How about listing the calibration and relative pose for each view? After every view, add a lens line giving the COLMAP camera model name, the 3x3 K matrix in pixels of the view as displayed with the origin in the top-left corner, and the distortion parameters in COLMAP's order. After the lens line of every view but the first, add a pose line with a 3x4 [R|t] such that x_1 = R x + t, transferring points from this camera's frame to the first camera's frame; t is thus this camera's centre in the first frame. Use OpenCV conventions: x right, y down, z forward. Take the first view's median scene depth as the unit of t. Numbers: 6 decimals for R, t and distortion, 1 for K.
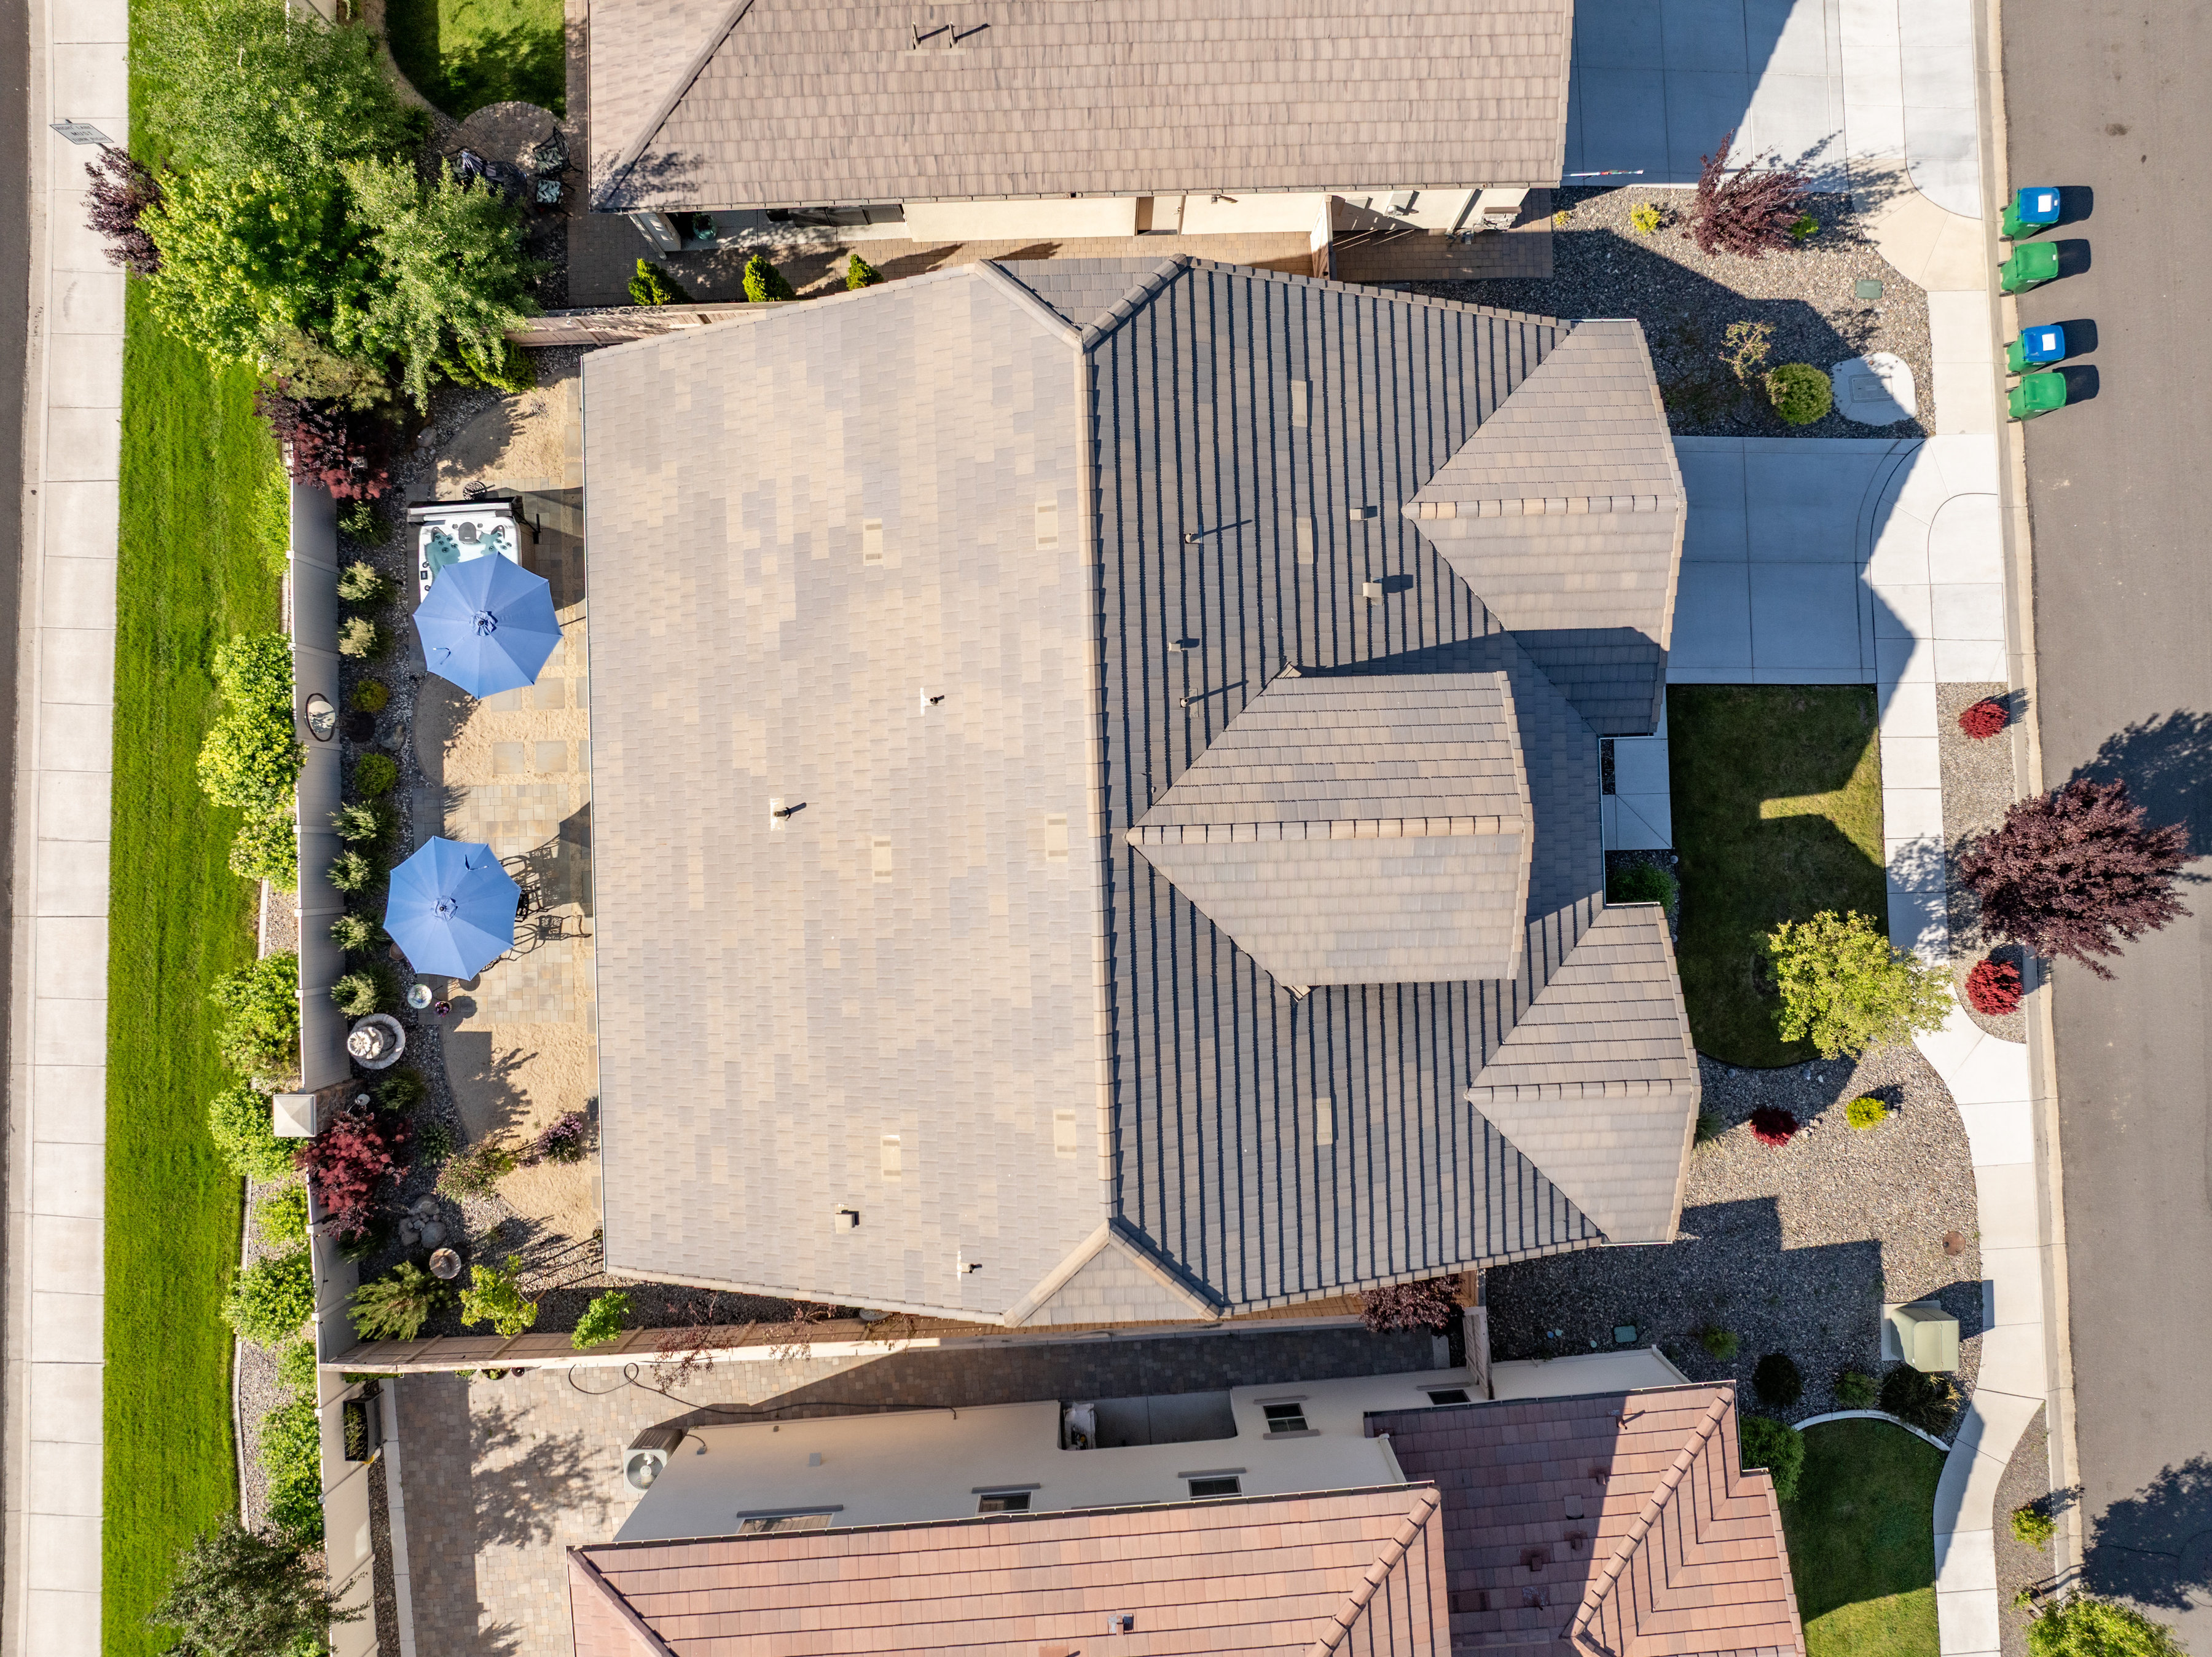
lens RADIAL K [[1564.4, 0, 1108.8], [0, 1564.4, 830.2], [0, 0, 1]] dist [-0.047412, 0.015142]
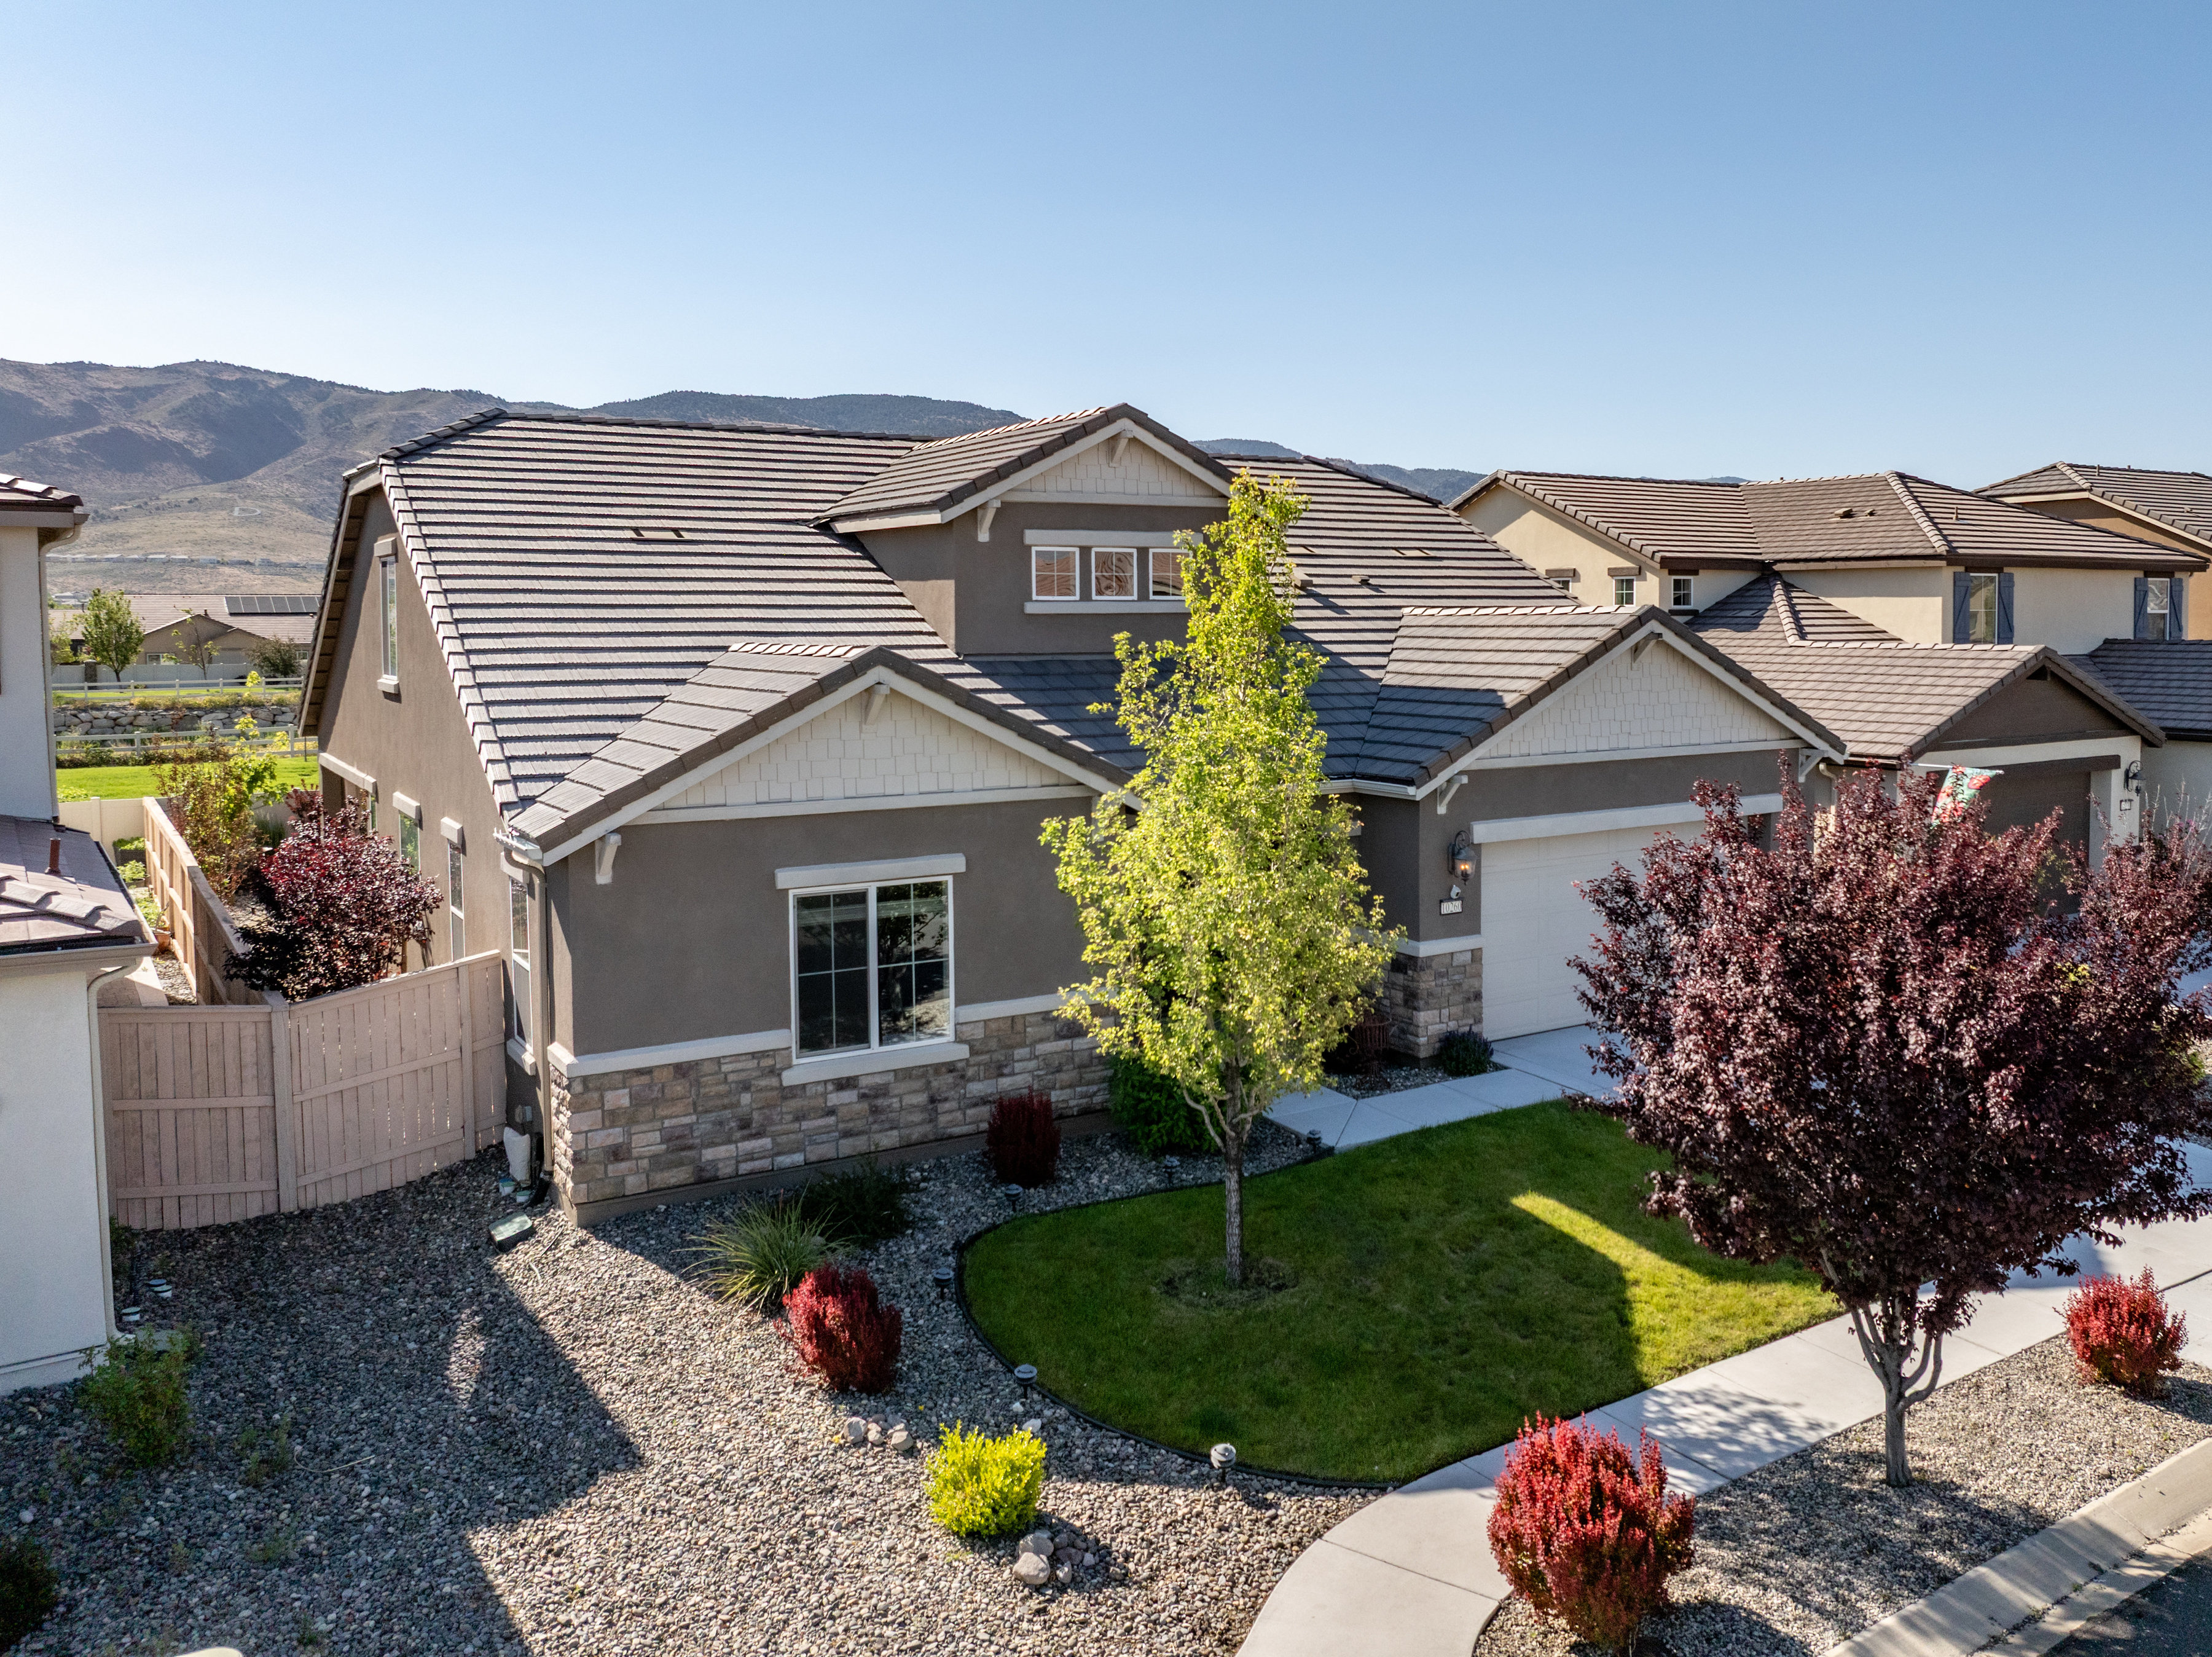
lens RADIAL K [[1774.6, 0, 1274.2], [0, 1774.6, 698.1], [0, 0, 1]] dist [-0.053044, 0.021462]
pose [[0.538527, 0.032418, -0.841984, 0.794864], [-0.842419, 0.041866, -0.537194, 0.310871], [0.017835, 0.998597, 0.049856, 0.819498]]
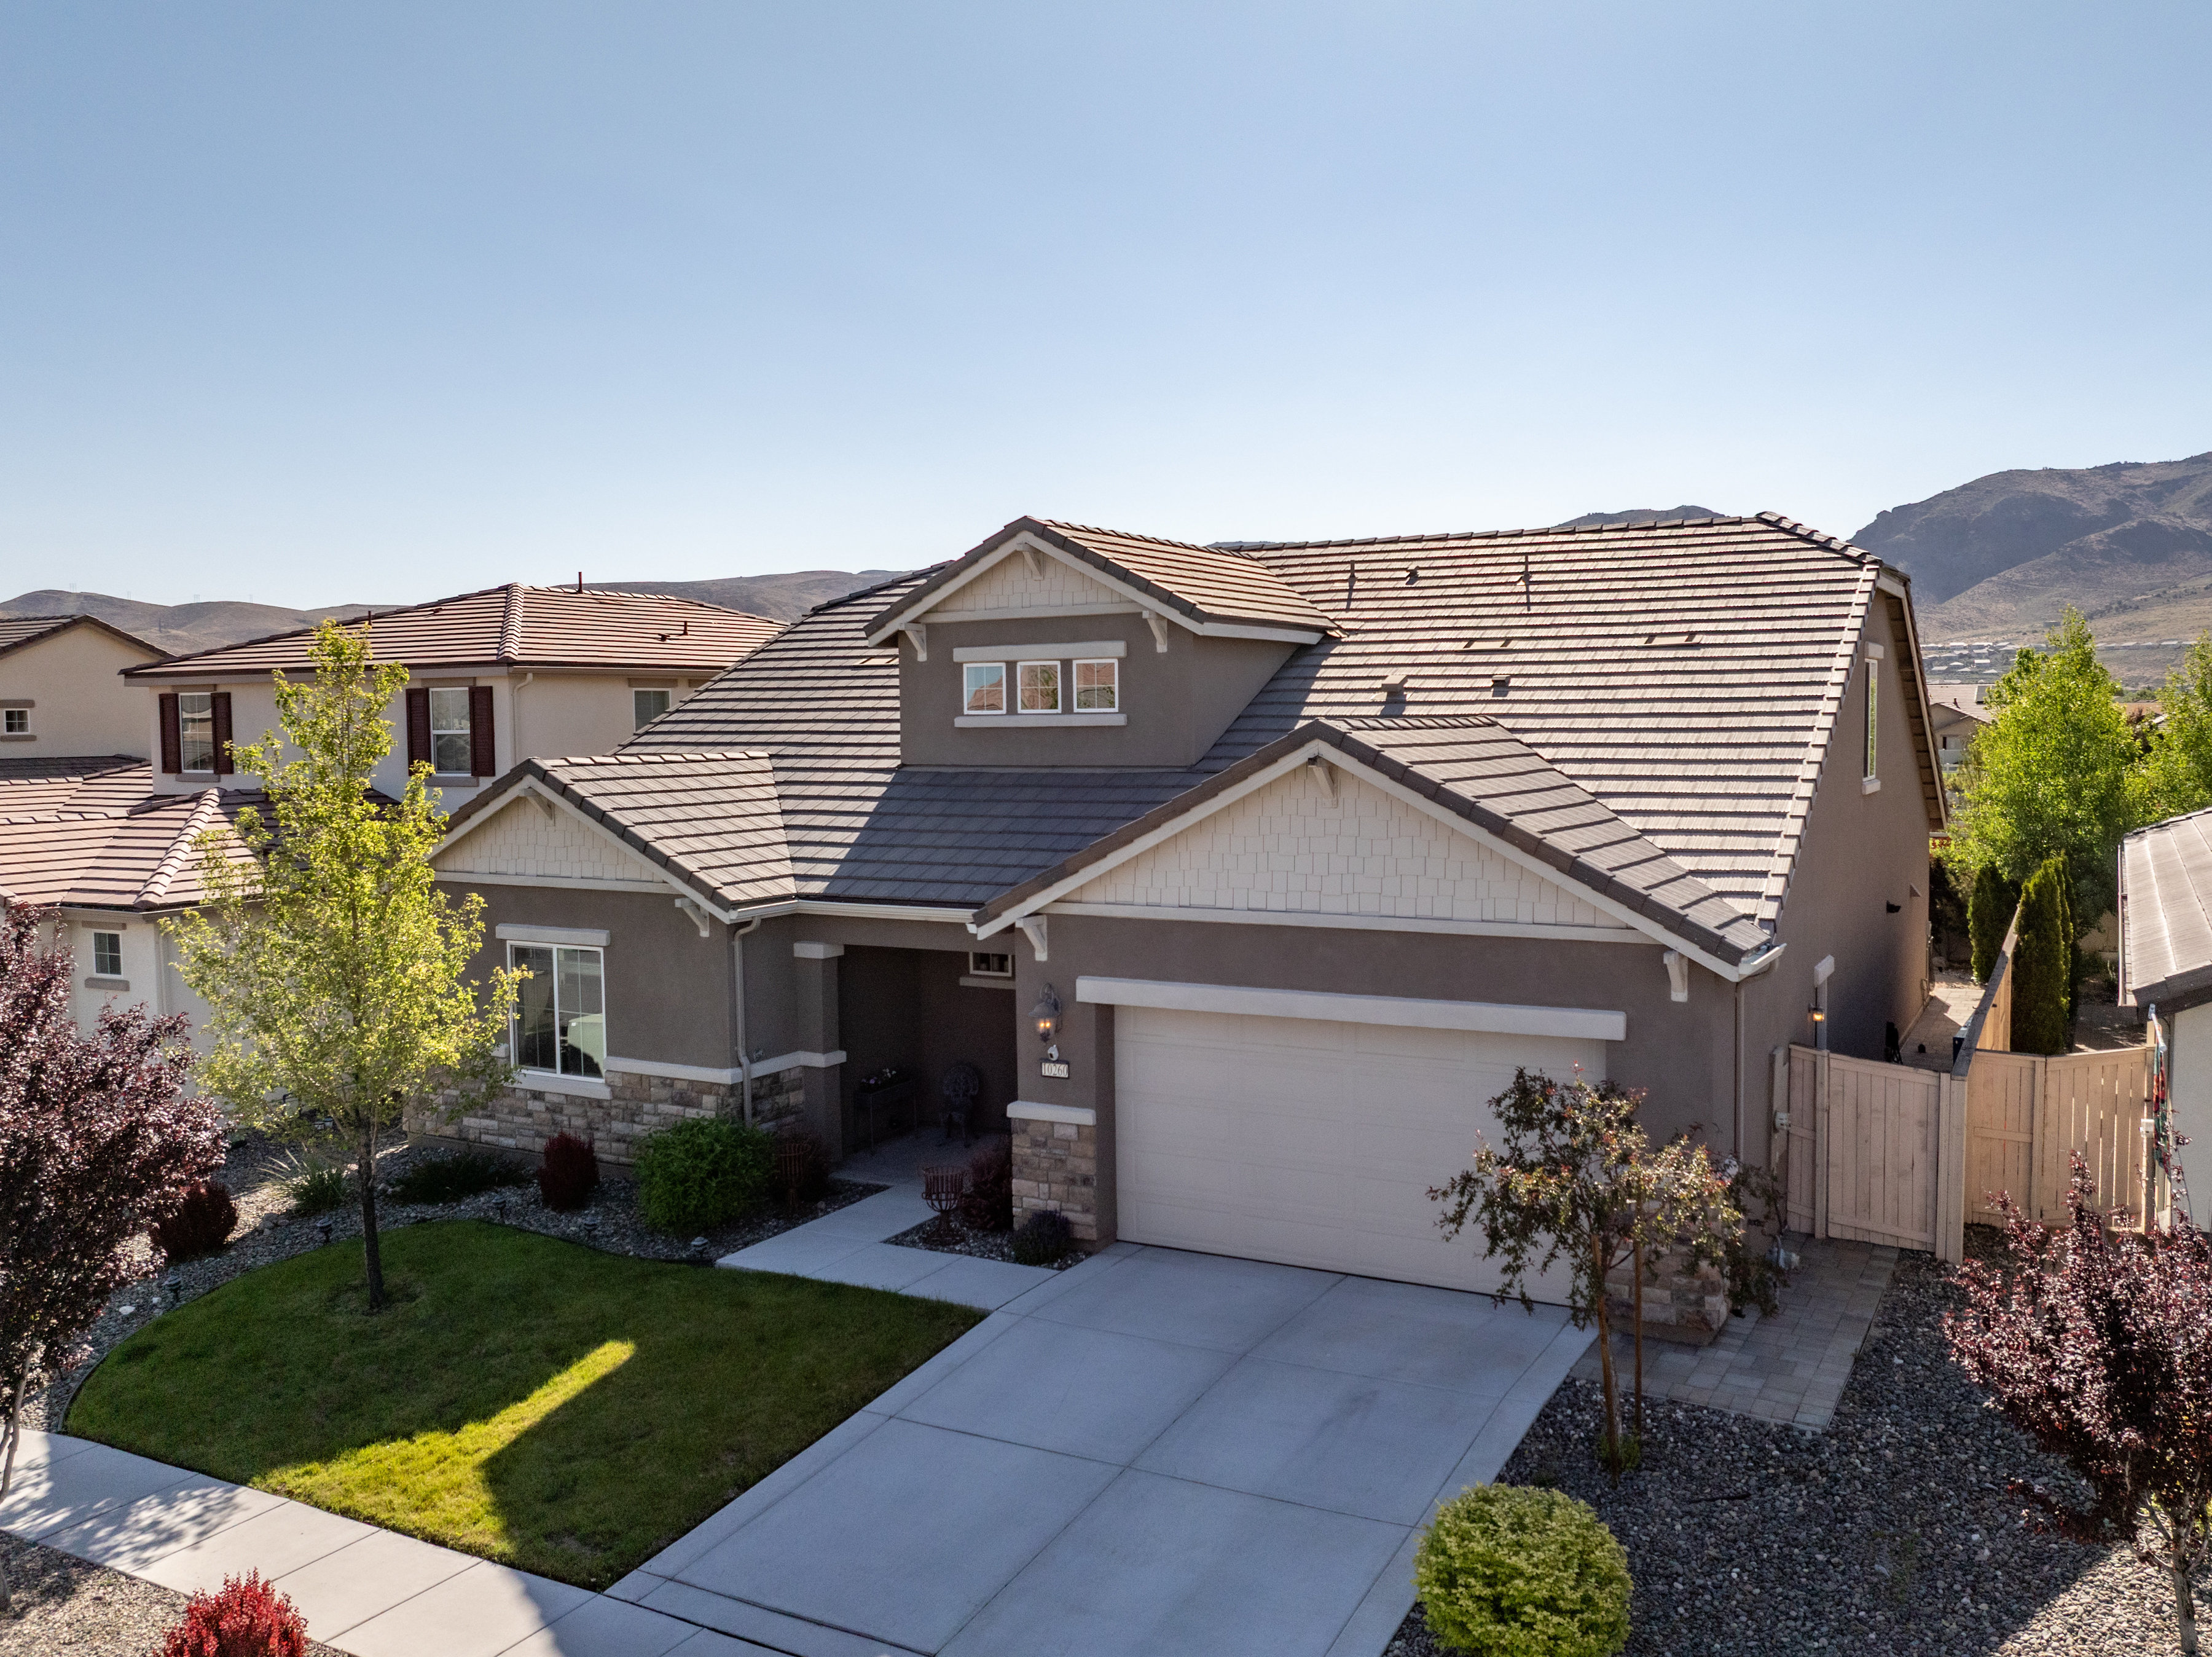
lens RADIAL K [[1774.6, 0, 1205.2], [0, 1774.6, 796.9], [0, 0, 1]] dist [-0.053044, 0.021462]
pose [[-0.491793, 0.040738, -0.869758, 0.749282], [-0.870452, 0.001395, 0.492251, -0.388480], [0.021267, 0.999169, 0.034775, 0.824336]]
